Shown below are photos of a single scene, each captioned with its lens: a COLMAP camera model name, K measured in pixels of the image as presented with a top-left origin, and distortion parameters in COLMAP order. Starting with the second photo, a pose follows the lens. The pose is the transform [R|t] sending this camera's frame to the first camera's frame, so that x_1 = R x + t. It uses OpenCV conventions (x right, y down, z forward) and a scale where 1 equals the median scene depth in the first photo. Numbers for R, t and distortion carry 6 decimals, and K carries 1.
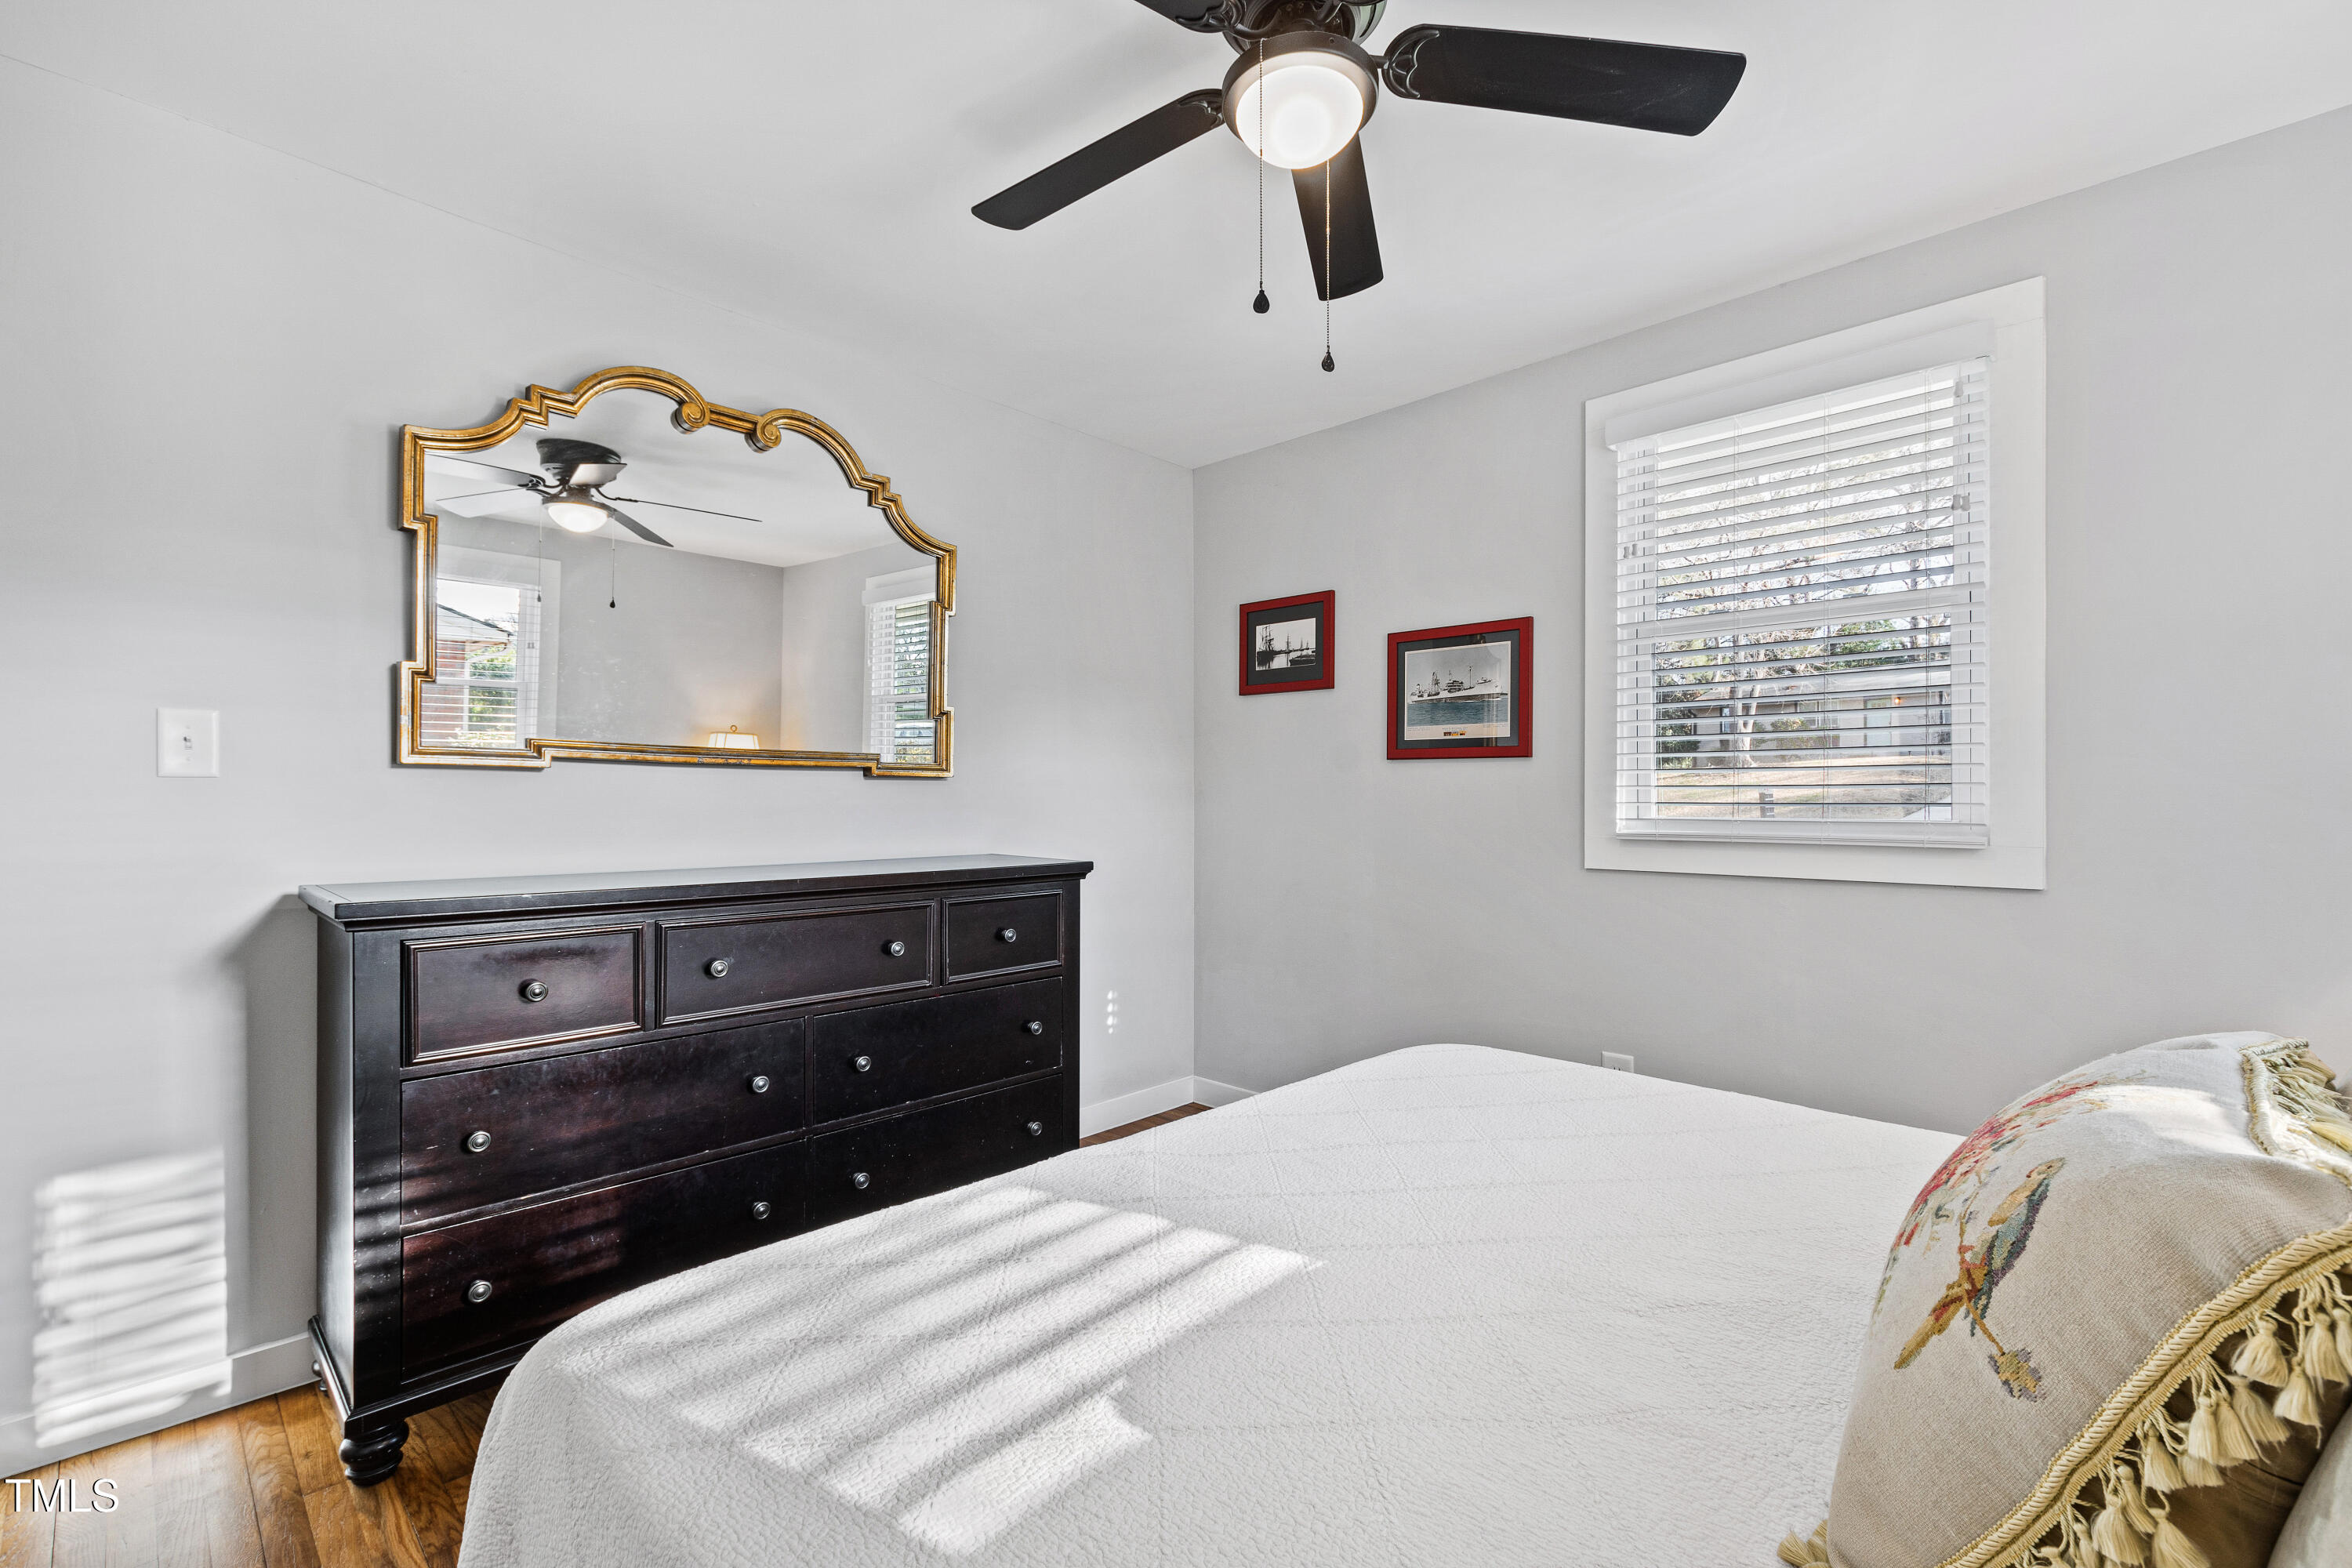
lens RADIAL K [[1033.6, 0, 1163.3], [0, 1033.6, 797.2], [0, 0, 1]] dist [0.001684, 0.000071]
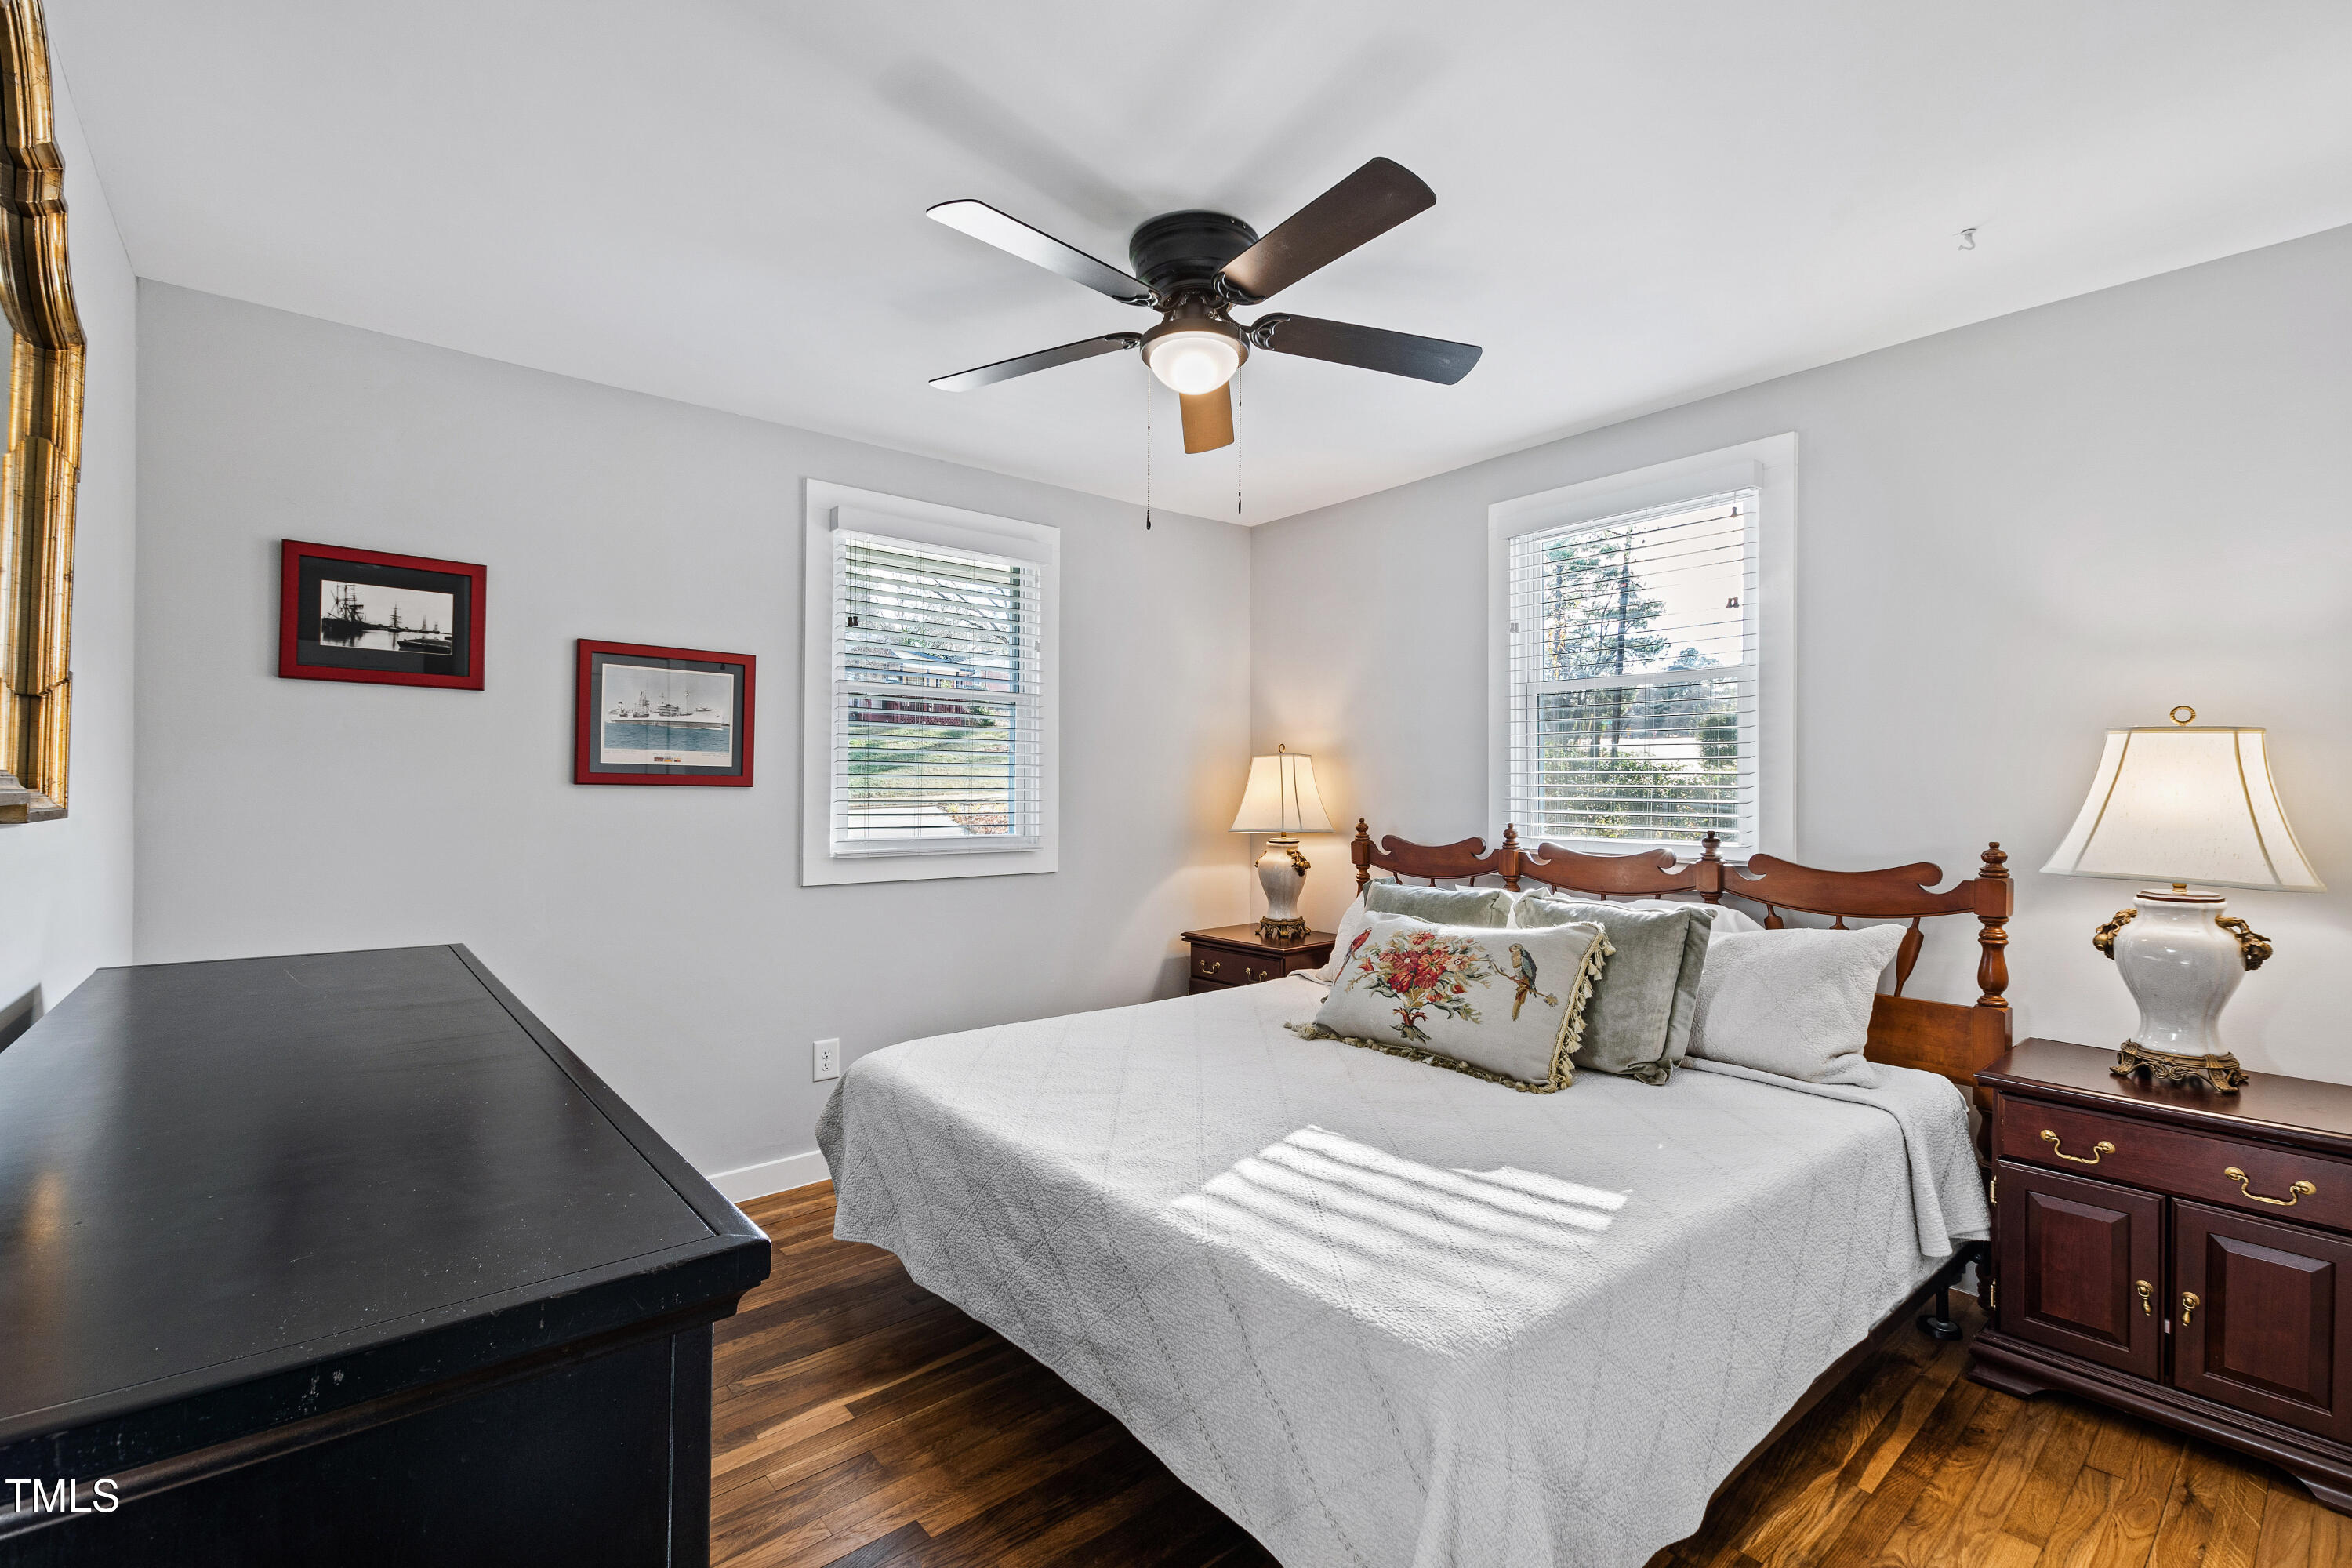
lens RADIAL K [[1033.6, 0, 1164.1], [0, 1033.6, 777.6], [0, 0, 1]] dist [0.001684, 0.000071]
pose [[0.088373, 0.018832, 0.995909, -0.620445], [0.000647, 0.999820, -0.018963, -0.026351], [-0.996087, 0.002320, 0.088345, 0.453787]]
